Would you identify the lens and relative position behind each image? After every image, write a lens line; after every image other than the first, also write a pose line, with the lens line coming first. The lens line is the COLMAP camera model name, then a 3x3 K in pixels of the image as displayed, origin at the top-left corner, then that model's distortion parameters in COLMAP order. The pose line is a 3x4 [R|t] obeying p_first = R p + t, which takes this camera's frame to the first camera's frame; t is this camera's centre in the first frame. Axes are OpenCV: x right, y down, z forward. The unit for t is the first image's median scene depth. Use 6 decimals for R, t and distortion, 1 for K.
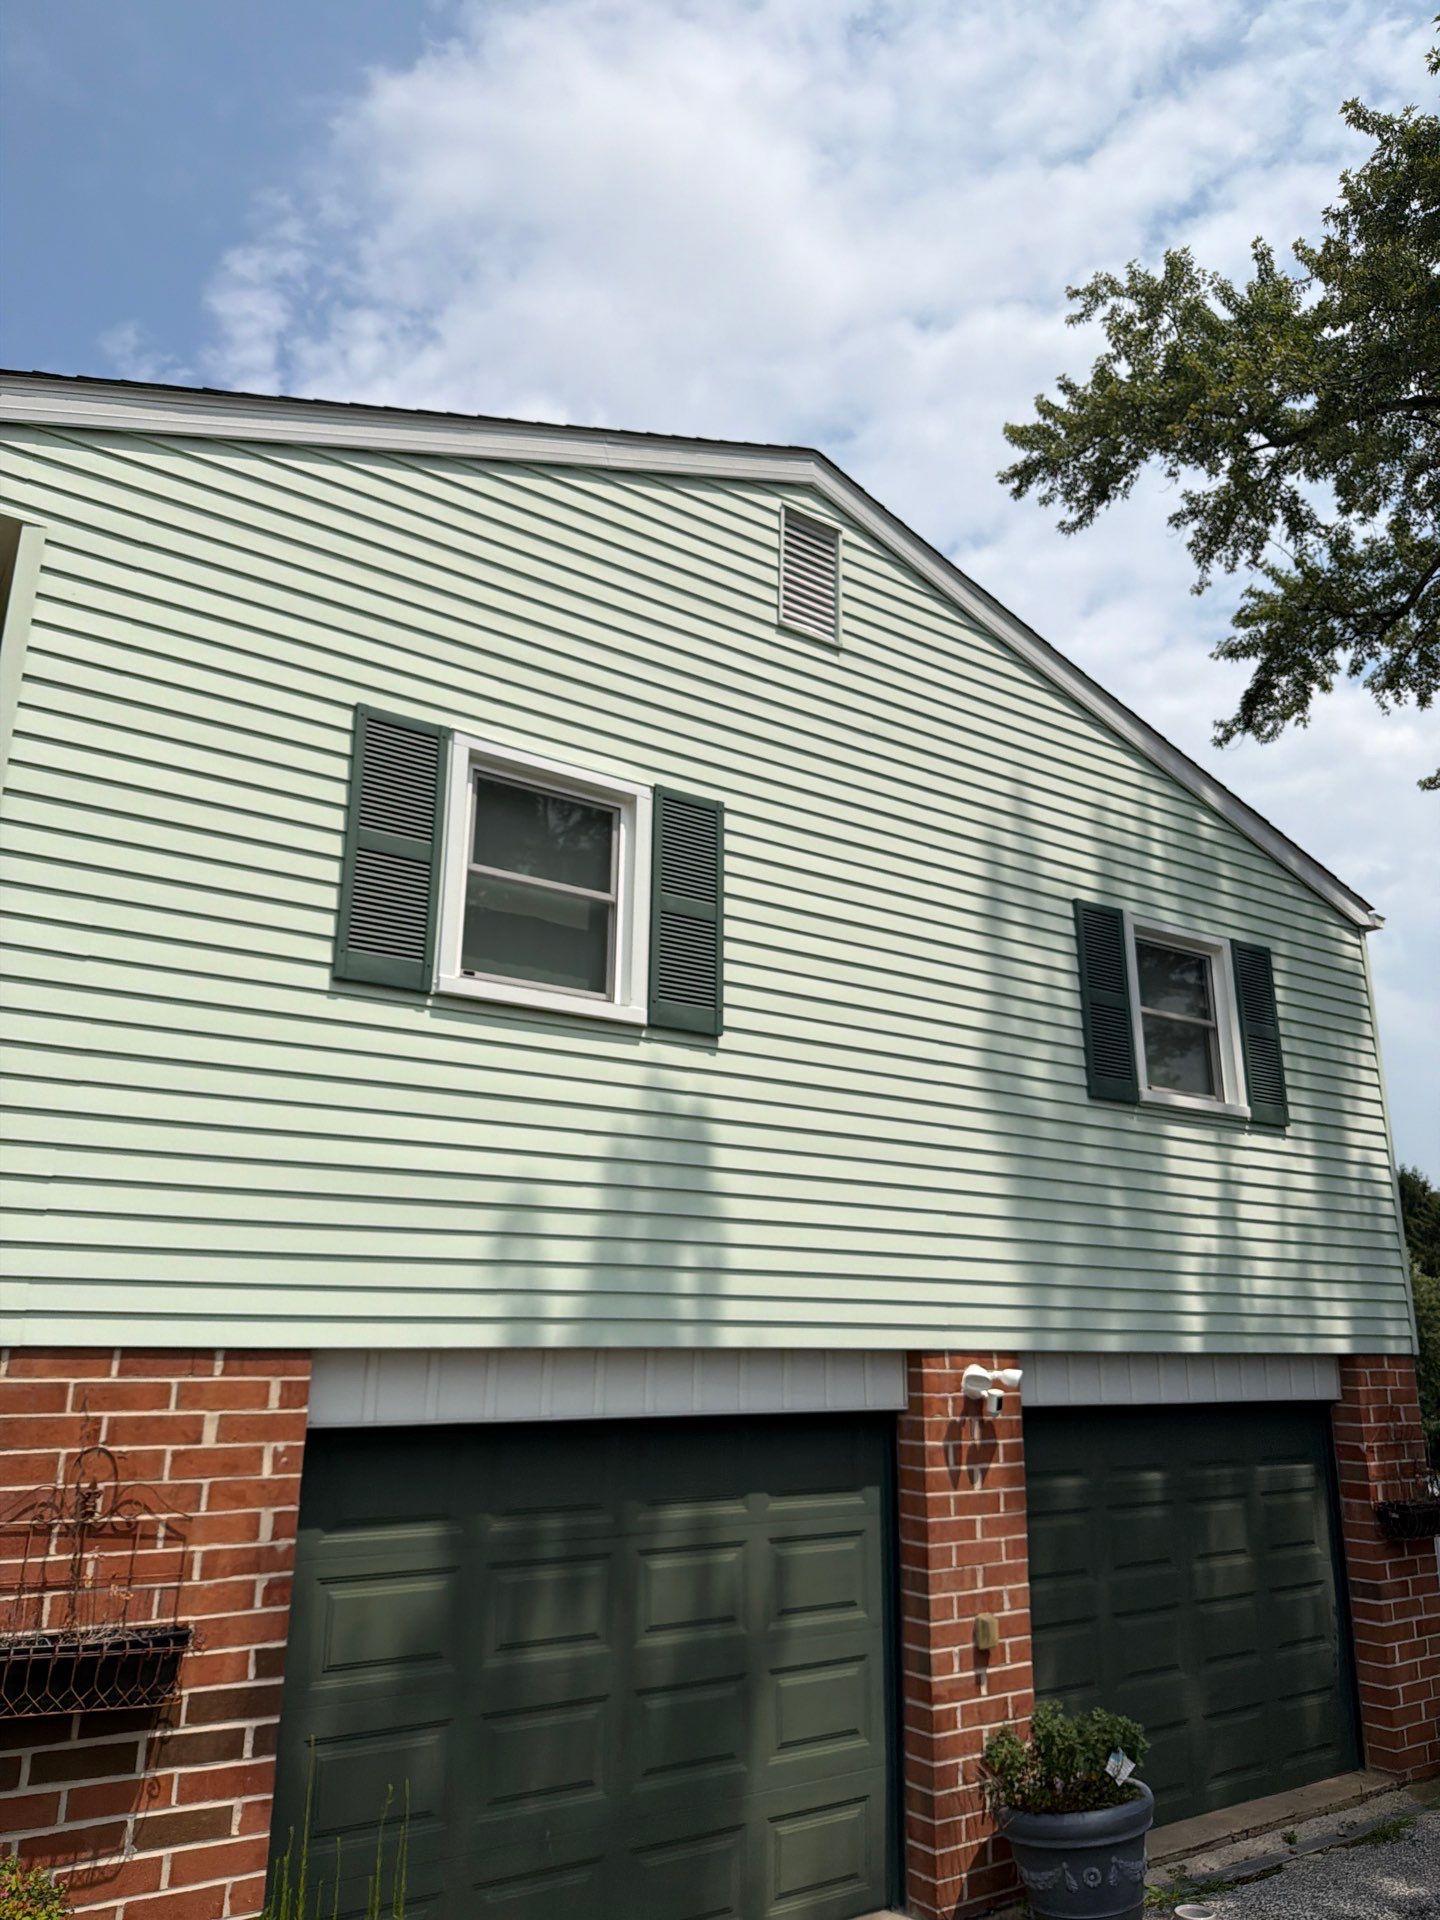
lens RADIAL K [[1368.9, 0, 717.9], [0, 1368.9, 940.5], [0, 0, 1]] dist [-0.025775, -0.003772]
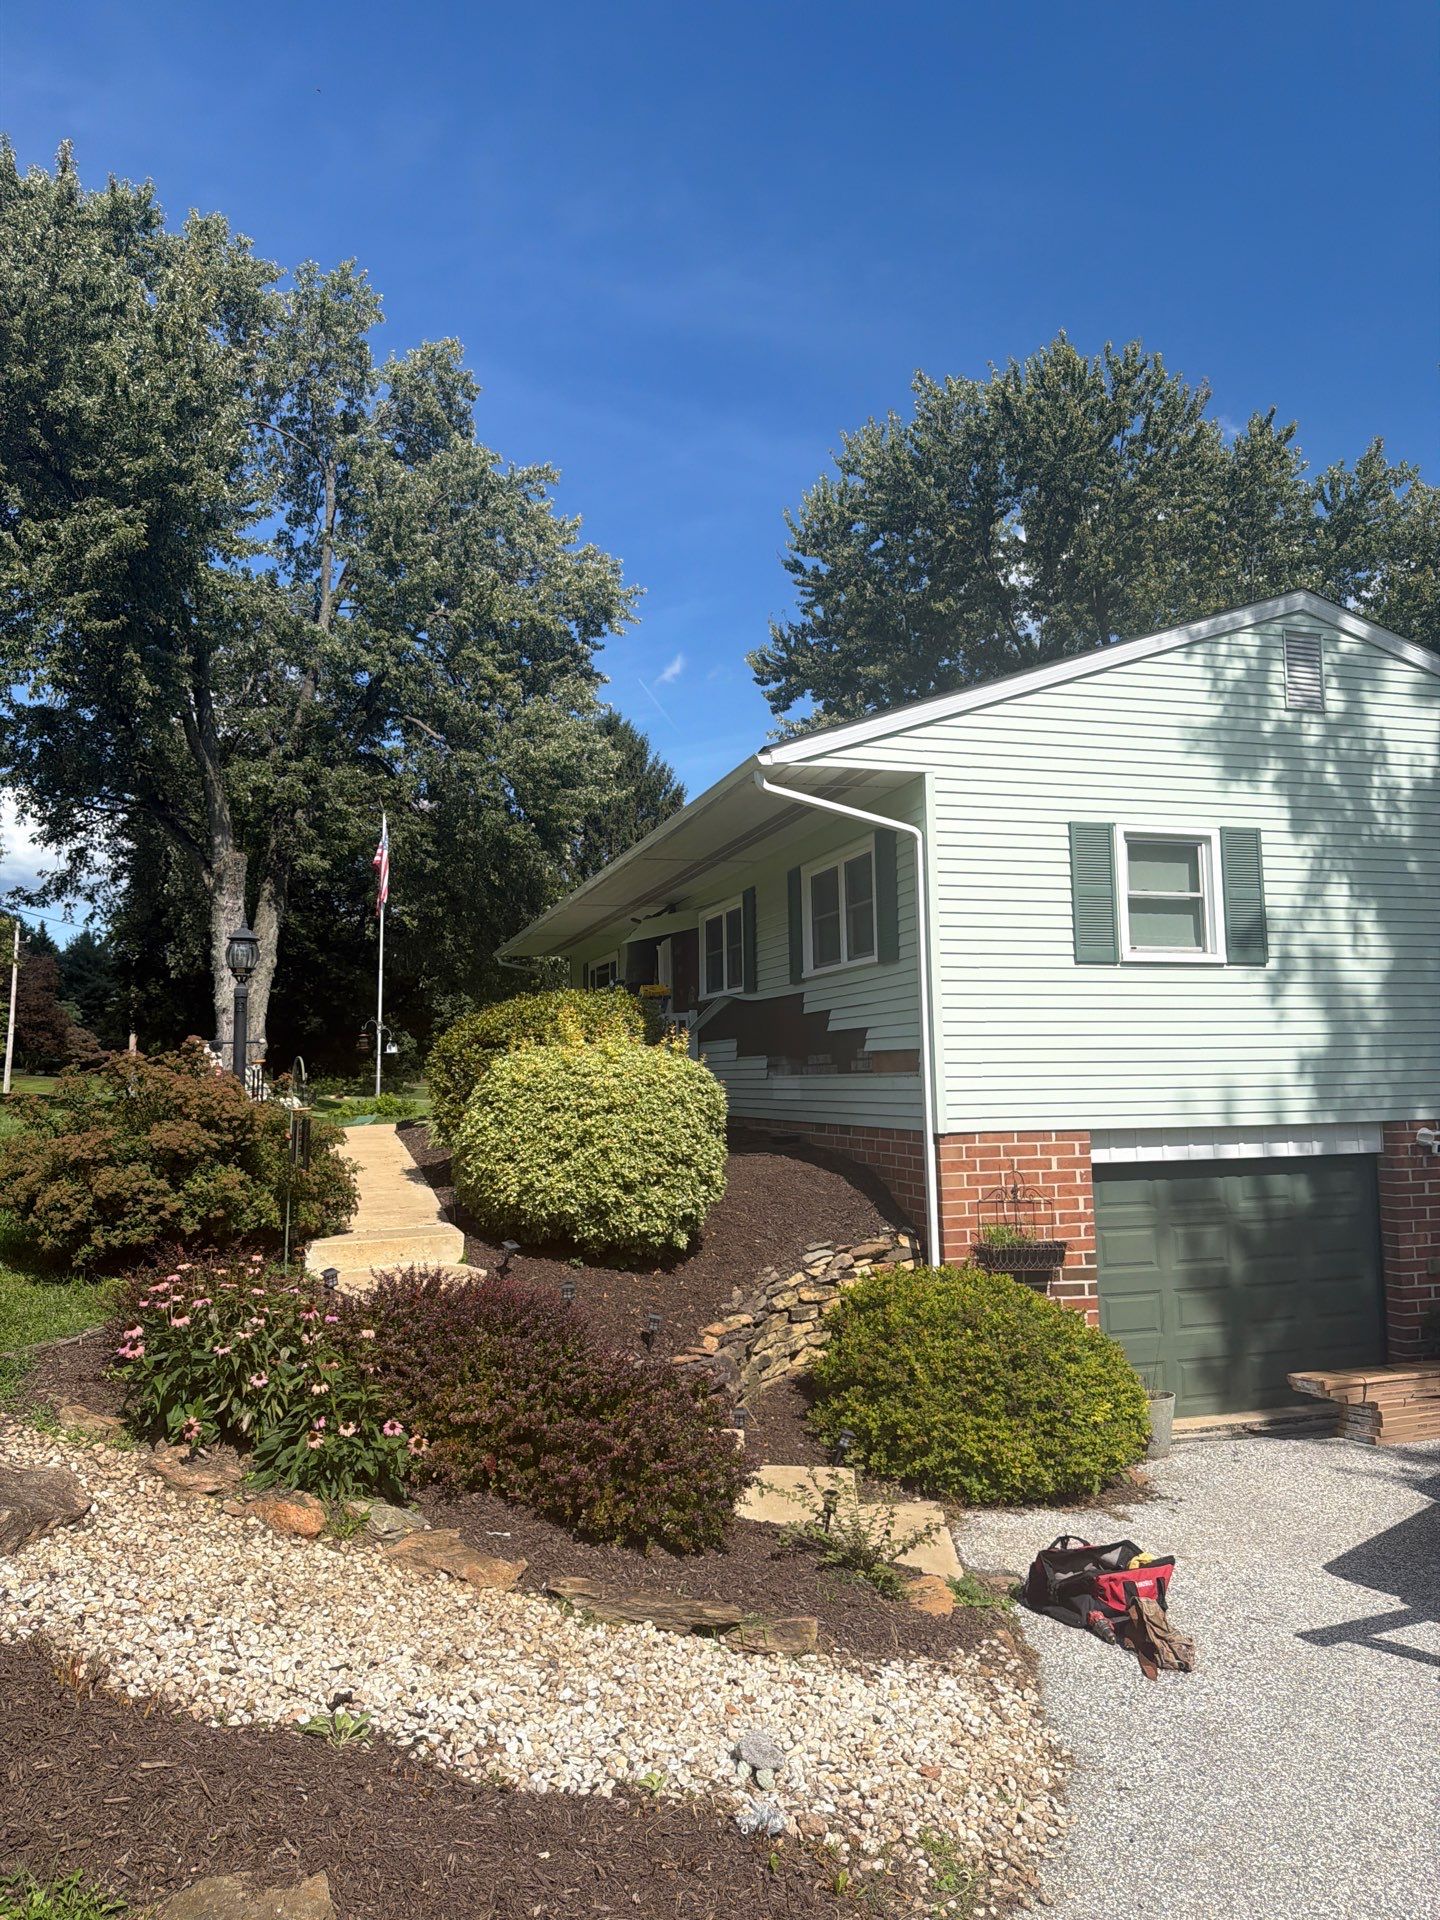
lens RADIAL K [[1500.7, 0, 720.0], [0, 1500.7, 960.0], [0, 0, 1]] dist [0.197003, -0.000750]
pose [[0.960533, -0.052251, -0.273214, -0.162710], [0.102283, 0.979733, 0.172226, -0.424584], [0.258678, -0.193374, 0.946410, -1.339863]]
